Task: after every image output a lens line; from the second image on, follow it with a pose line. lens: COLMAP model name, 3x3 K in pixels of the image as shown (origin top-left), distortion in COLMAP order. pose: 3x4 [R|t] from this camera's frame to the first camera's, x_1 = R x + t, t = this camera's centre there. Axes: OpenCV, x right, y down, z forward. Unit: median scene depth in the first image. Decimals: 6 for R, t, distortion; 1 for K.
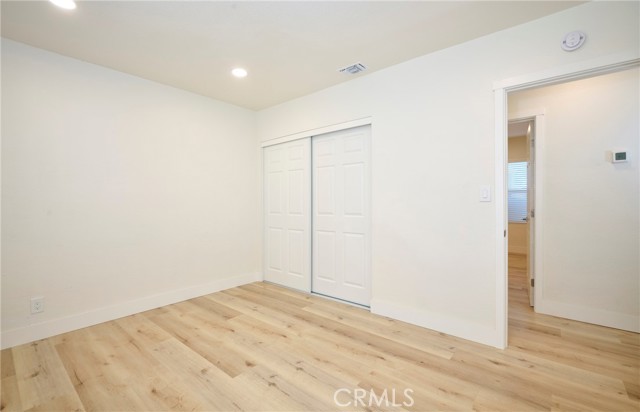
lens RADIAL K [[279.4, 0, 320.8], [0, 279.4, 200.8], [0, 0, 1]] dist [-0.000964, -0.000524]
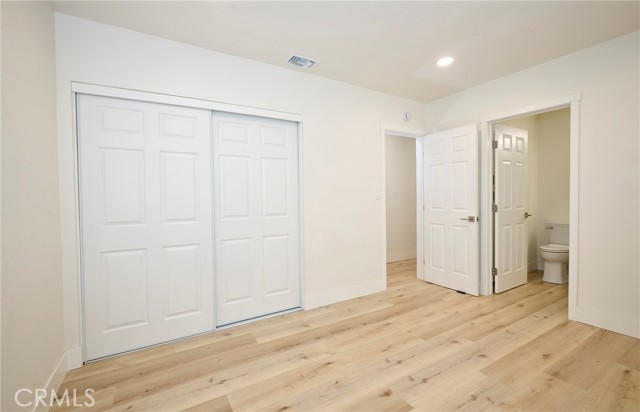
lens RADIAL K [[280.4, 0, 317.9], [0, 280.4, 203.6], [0, 0, 1]] dist [-0.000292, -0.000143]
pose [[0.332543, -0.018761, 0.942901, -0.857821], [0.012474, 0.999802, 0.015493, -0.001172], [-0.943005, 0.006610, 0.332712, 0.705098]]
